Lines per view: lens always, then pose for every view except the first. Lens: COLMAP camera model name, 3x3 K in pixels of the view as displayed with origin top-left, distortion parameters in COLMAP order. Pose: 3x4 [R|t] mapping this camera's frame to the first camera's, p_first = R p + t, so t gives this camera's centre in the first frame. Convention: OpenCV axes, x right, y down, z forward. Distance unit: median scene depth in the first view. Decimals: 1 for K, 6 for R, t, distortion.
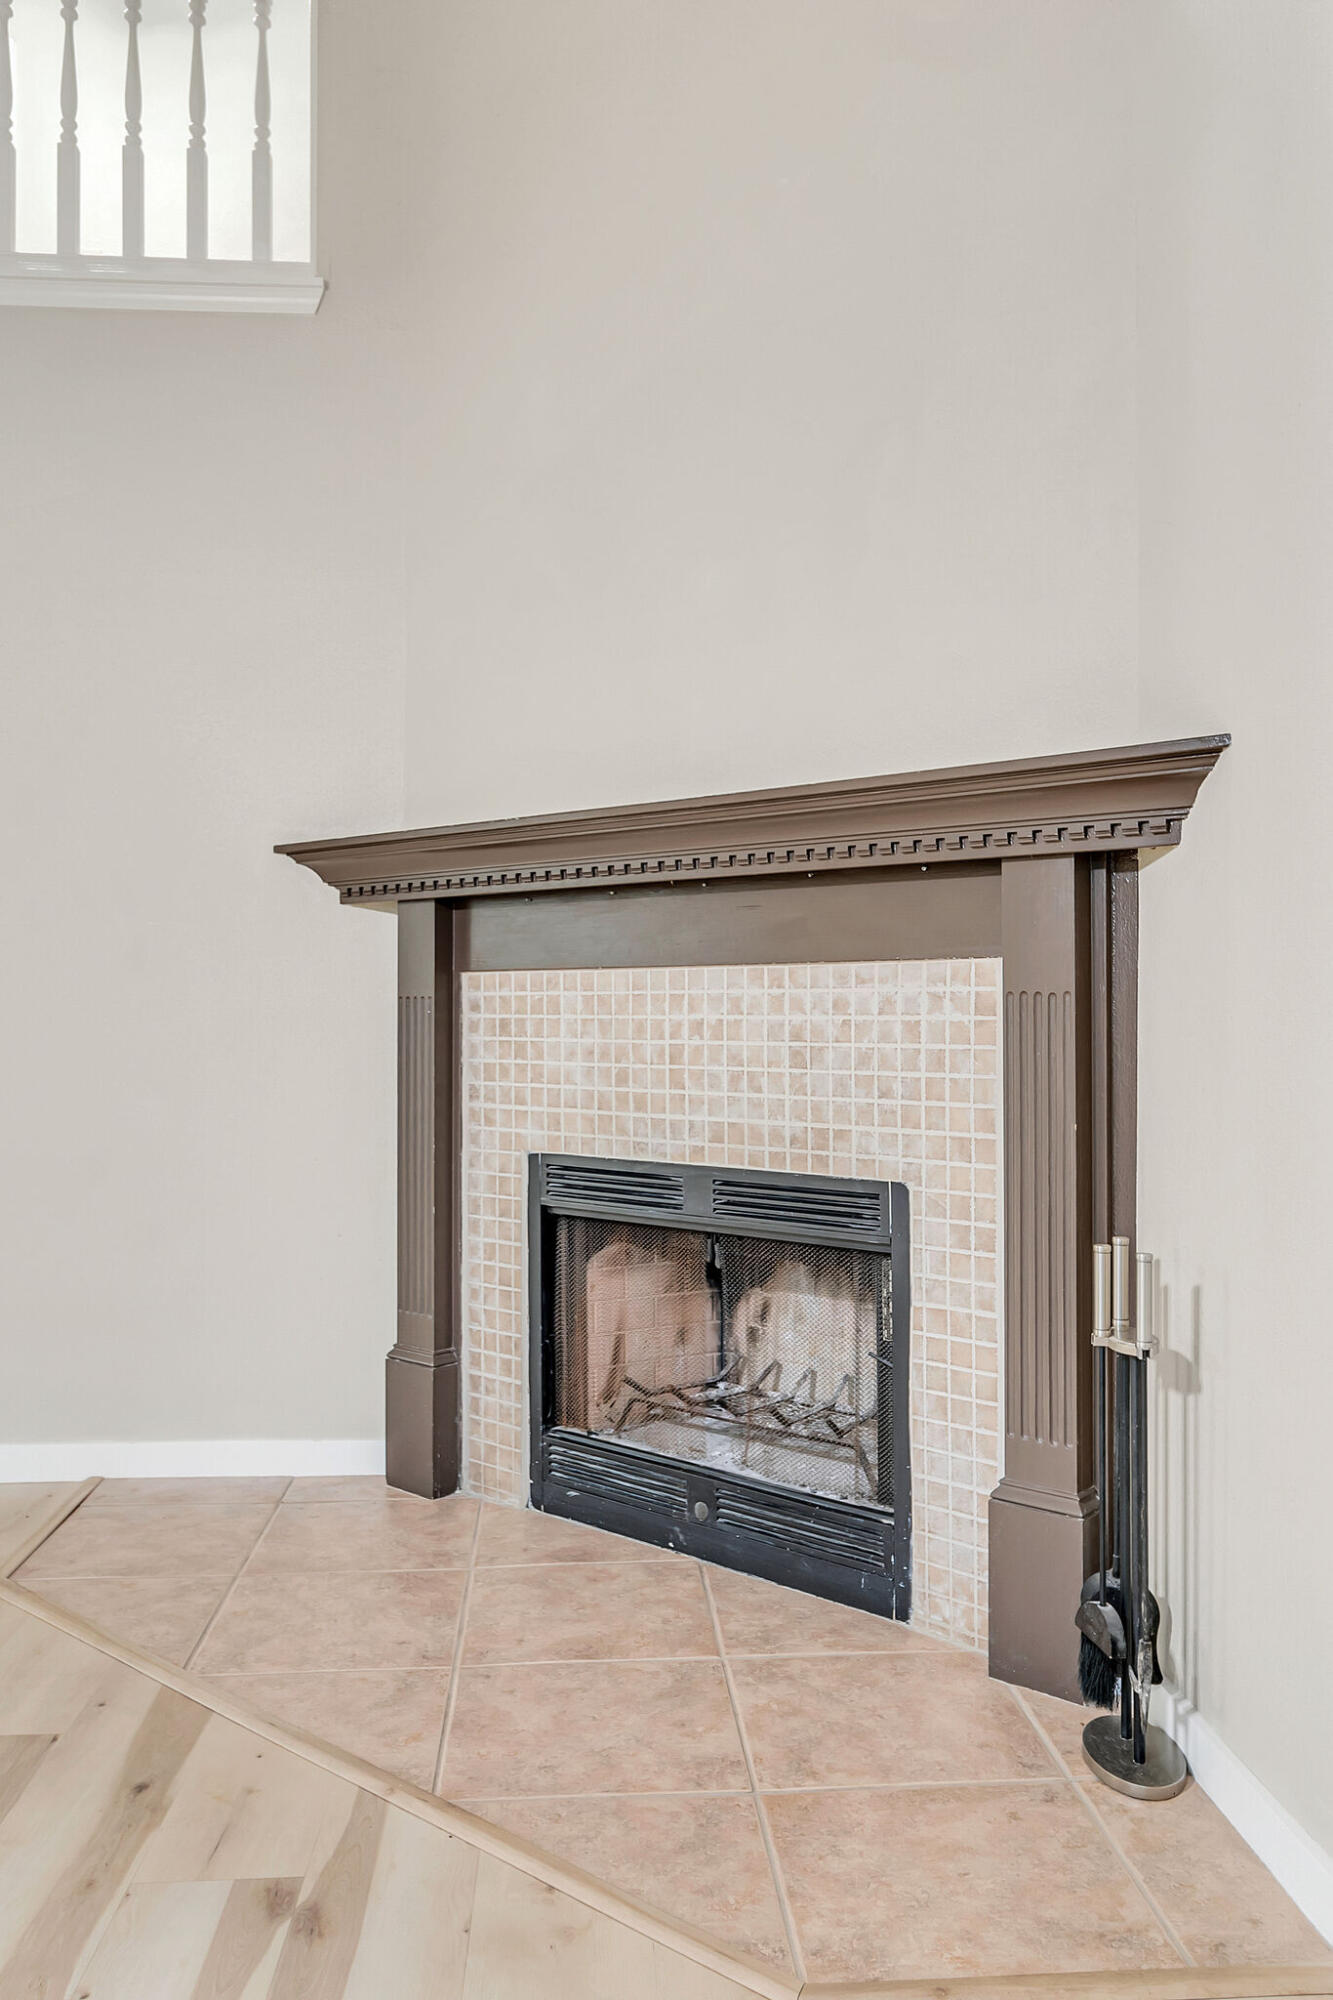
lens RADIAL K [[1549.2, 0, 666.5], [0, 1549.2, 1000.0], [0, 0, 1]] dist [0.011833, 0.004965]
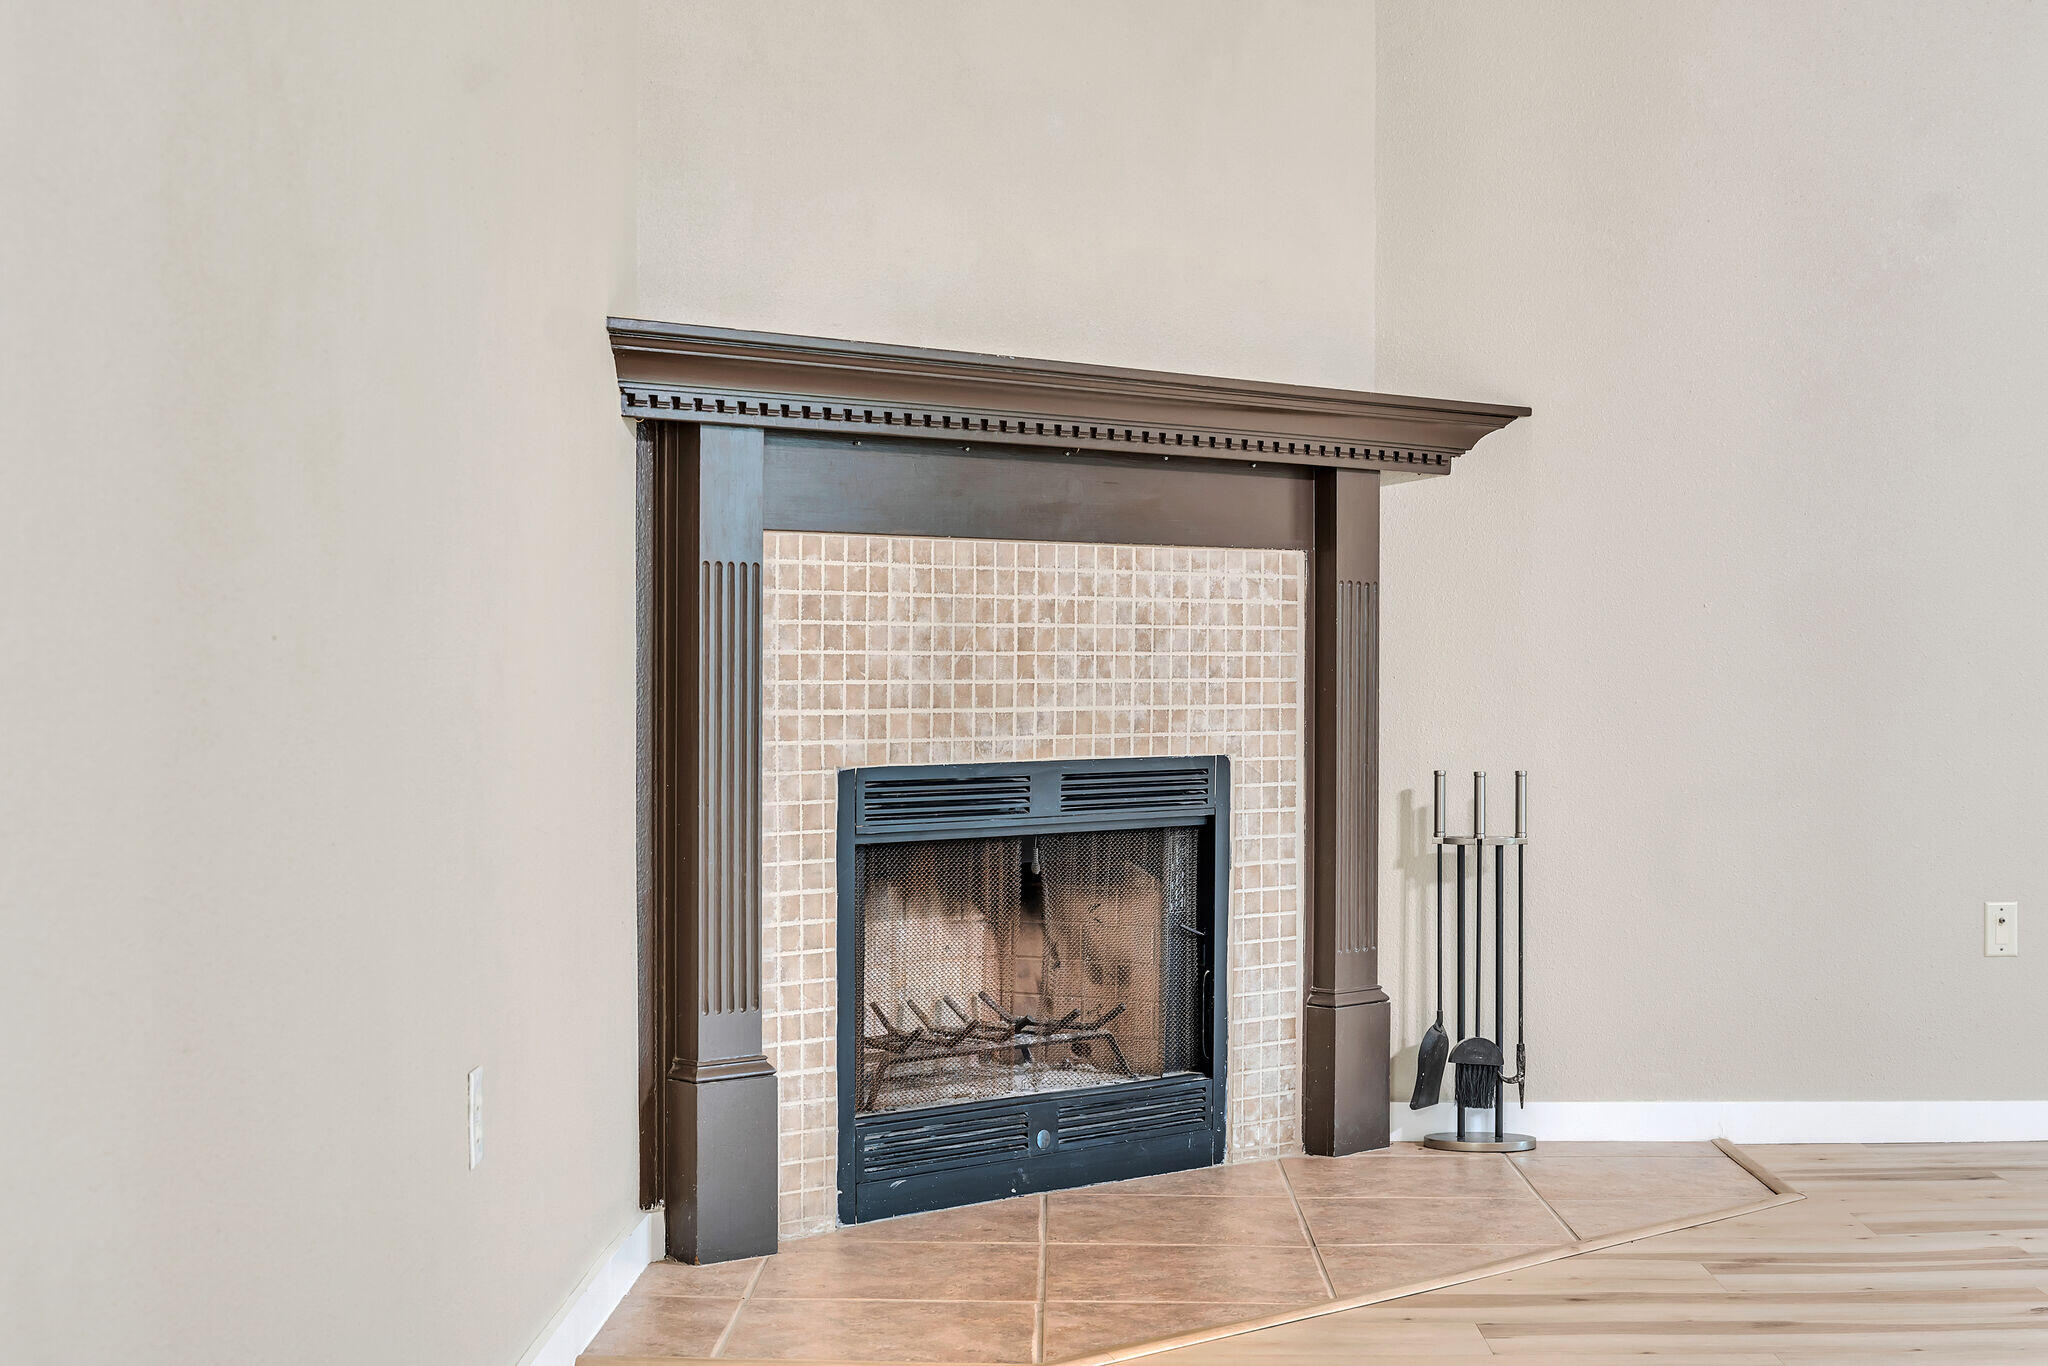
lens RADIAL K [[3098.3, 0, 1024.0], [0, 3098.3, 683.0], [0, 0, 1]] dist [-0.002853, -0.043334]
pose [[0.086782, -0.008610, 0.996190, -1.779535], [-0.009490, 0.999910, 0.009469, 0.043657], [-0.996182, -0.010276, 0.086693, 0.850805]]
